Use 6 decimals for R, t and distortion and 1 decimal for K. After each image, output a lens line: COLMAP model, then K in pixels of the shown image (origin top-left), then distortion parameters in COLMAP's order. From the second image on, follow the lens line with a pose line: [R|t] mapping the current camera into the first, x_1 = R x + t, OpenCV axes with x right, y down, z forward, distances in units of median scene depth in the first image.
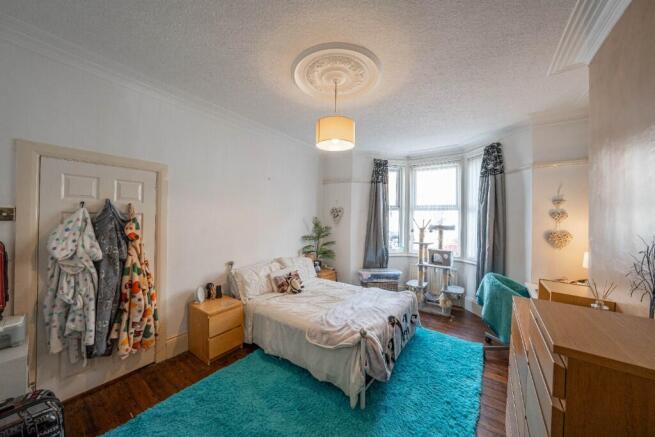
lens RADIAL K [[226.0, 0, 327.8], [0, 226.0, 216.6], [0, 0, 1]] dist [-0.014904, 0.000287]
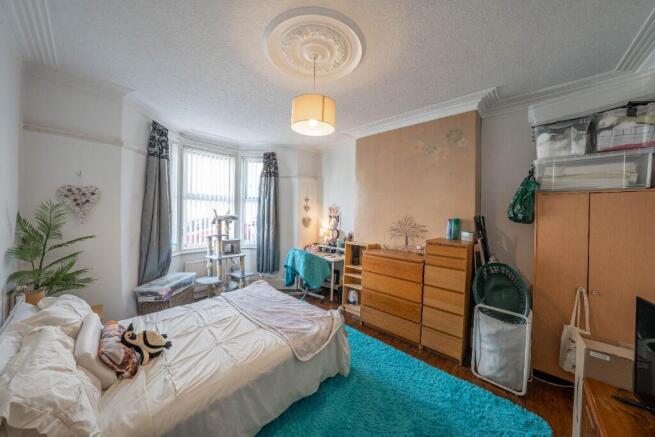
lens RADIAL K [[226.0, 0, 327.8], [0, 226.0, 216.6], [0, 0, 1]] dist [-0.014904, 0.000287]
pose [[0.117448, -0.025037, 0.992763, -0.543919], [-0.018411, 0.999455, 0.027384, 0.005678], [-0.992908, -0.021494, 0.116923, 0.523227]]
